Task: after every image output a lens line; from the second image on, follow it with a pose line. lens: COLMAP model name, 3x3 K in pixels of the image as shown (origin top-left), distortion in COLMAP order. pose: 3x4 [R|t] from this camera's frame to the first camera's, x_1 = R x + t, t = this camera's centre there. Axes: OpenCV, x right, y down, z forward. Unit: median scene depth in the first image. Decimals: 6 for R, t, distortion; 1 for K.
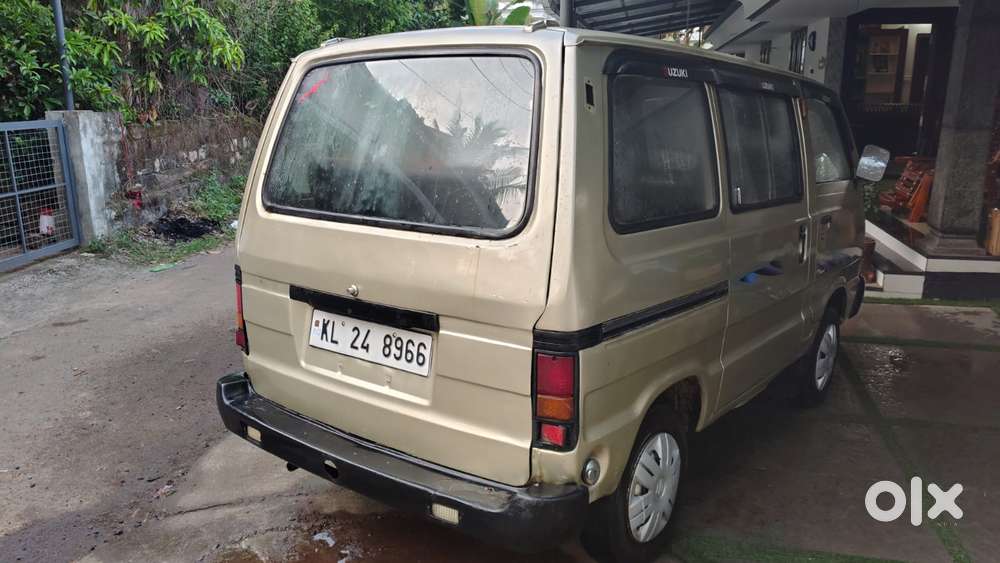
lens RADIAL K [[758.7, 0, 492.7], [0, 758.7, 284.4], [0, 0, 1]] dist [0.026949, -0.046762]
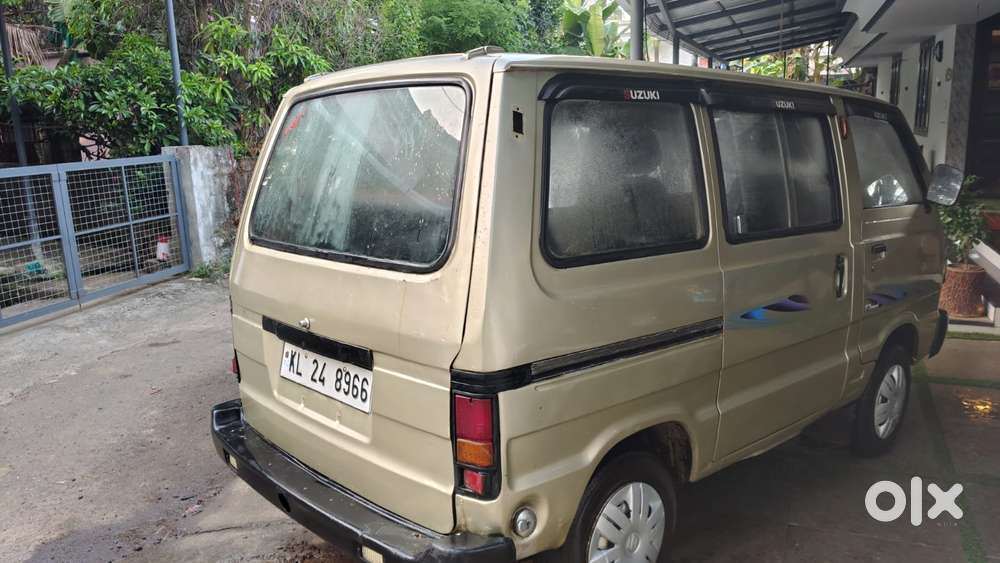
lens RADIAL K [[758.7, 0, 492.7], [0, 758.7, 284.4], [0, 0, 1]] dist [0.026949, -0.046762]
pose [[0.984955, 0.007364, -0.172653, 0.191357], [-0.012832, 0.999450, -0.030577, -0.012915], [0.172333, 0.032332, 0.984508, 0.049693]]
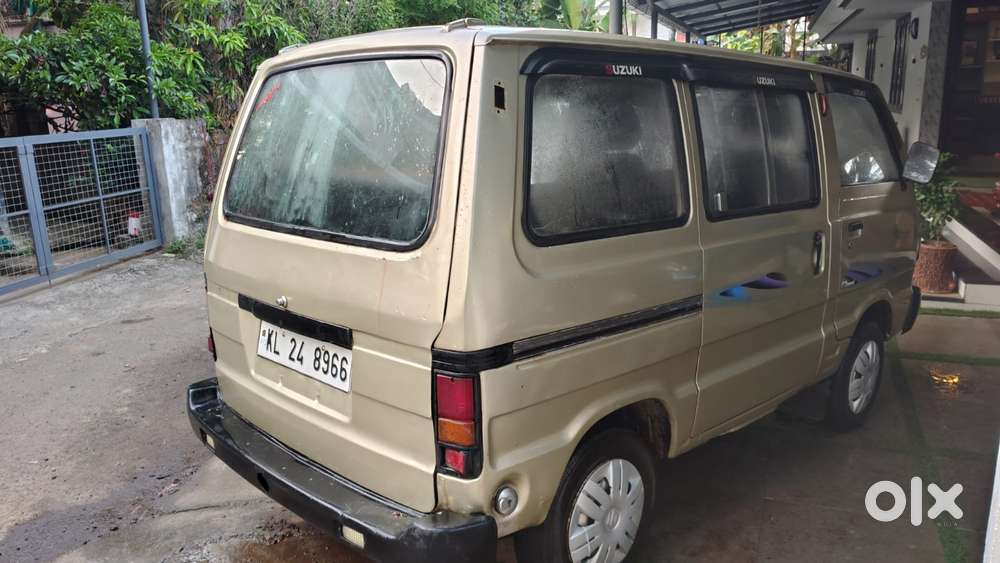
lens RADIAL K [[758.7, 0, 492.7], [0, 758.7, 284.4], [0, 0, 1]] dist [0.026949, -0.046762]
pose [[0.989764, 0.012296, -0.142181, 0.185914], [-0.012204, 0.999924, 0.001524, -0.015768], [0.142189, 0.000227, 0.989839, 0.056565]]
